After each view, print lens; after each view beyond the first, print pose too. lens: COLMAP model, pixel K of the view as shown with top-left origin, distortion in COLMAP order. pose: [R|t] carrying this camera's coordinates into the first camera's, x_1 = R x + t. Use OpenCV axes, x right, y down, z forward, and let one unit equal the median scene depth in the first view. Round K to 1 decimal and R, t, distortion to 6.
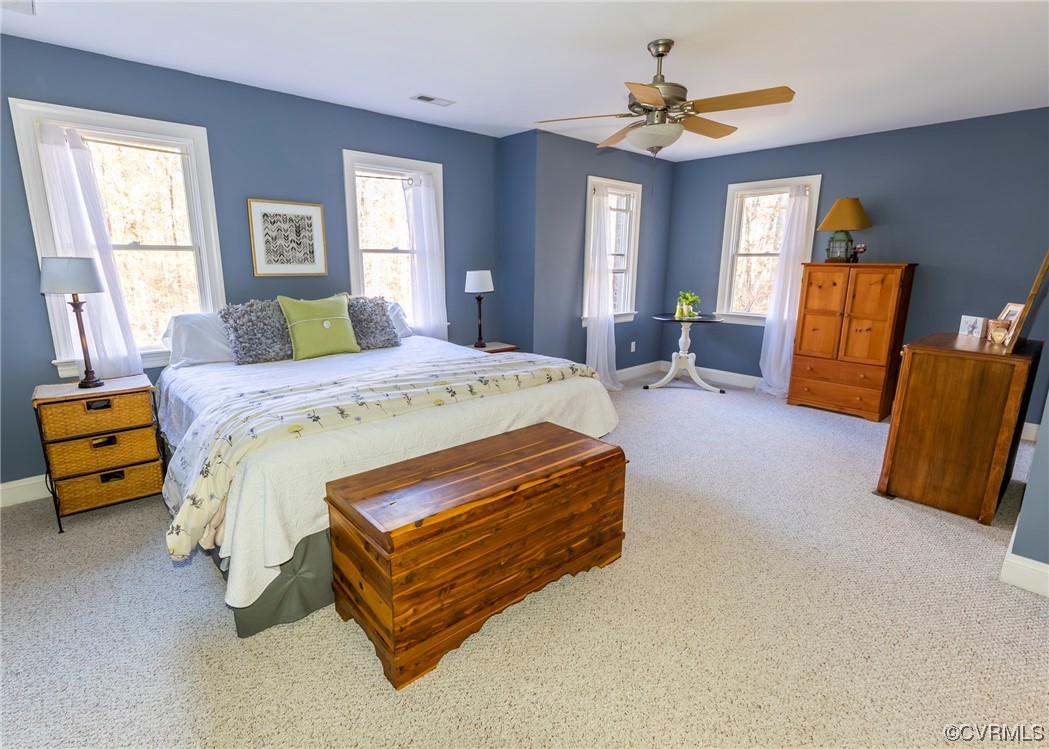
lens RADIAL K [[507.2, 0, 524.5], [0, 507.2, 374.5], [0, 0, 1]] dist [0.002701, 0.000128]
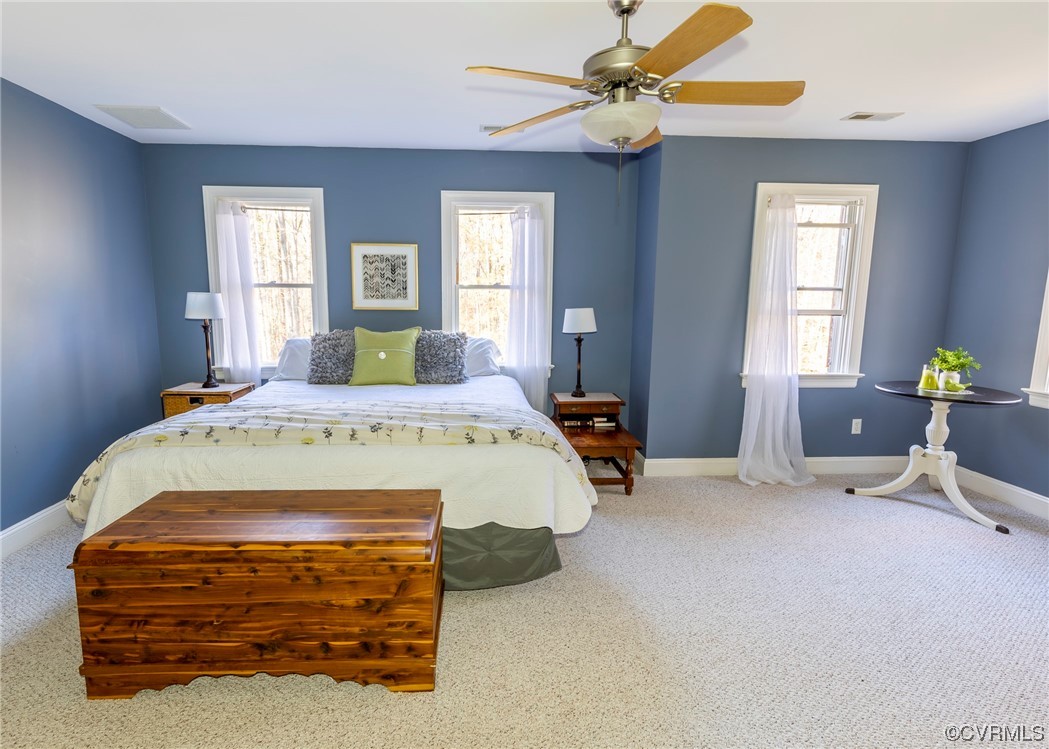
lens RADIAL K [[538.9, 0, 521.4], [0, 538.9, 376.6], [0, 0, 1]] dist [0.004052, 0.000091]
pose [[0.775322, 0.096447, -0.624158, 0.512700], [-0.142610, 0.989482, -0.024250, -0.065595], [0.615254, 0.107813, 0.780922, 0.288779]]
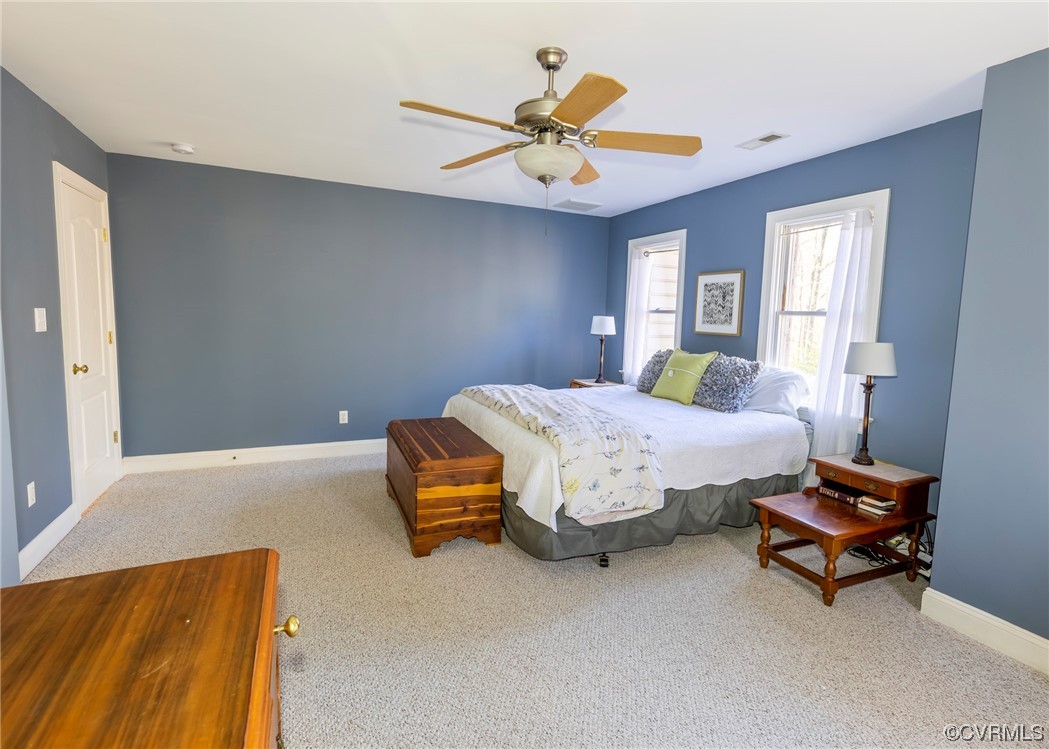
lens RADIAL K [[540.9, 0, 541.1], [0, 540.9, 367.9], [0, 0, 1]] dist [0.001039, 0.000027]
pose [[-0.315510, 0.079018, -0.945627, 0.832623], [-0.241819, 0.956931, 0.160646, -0.224865], [0.917593, 0.279356, -0.282813, 1.010572]]
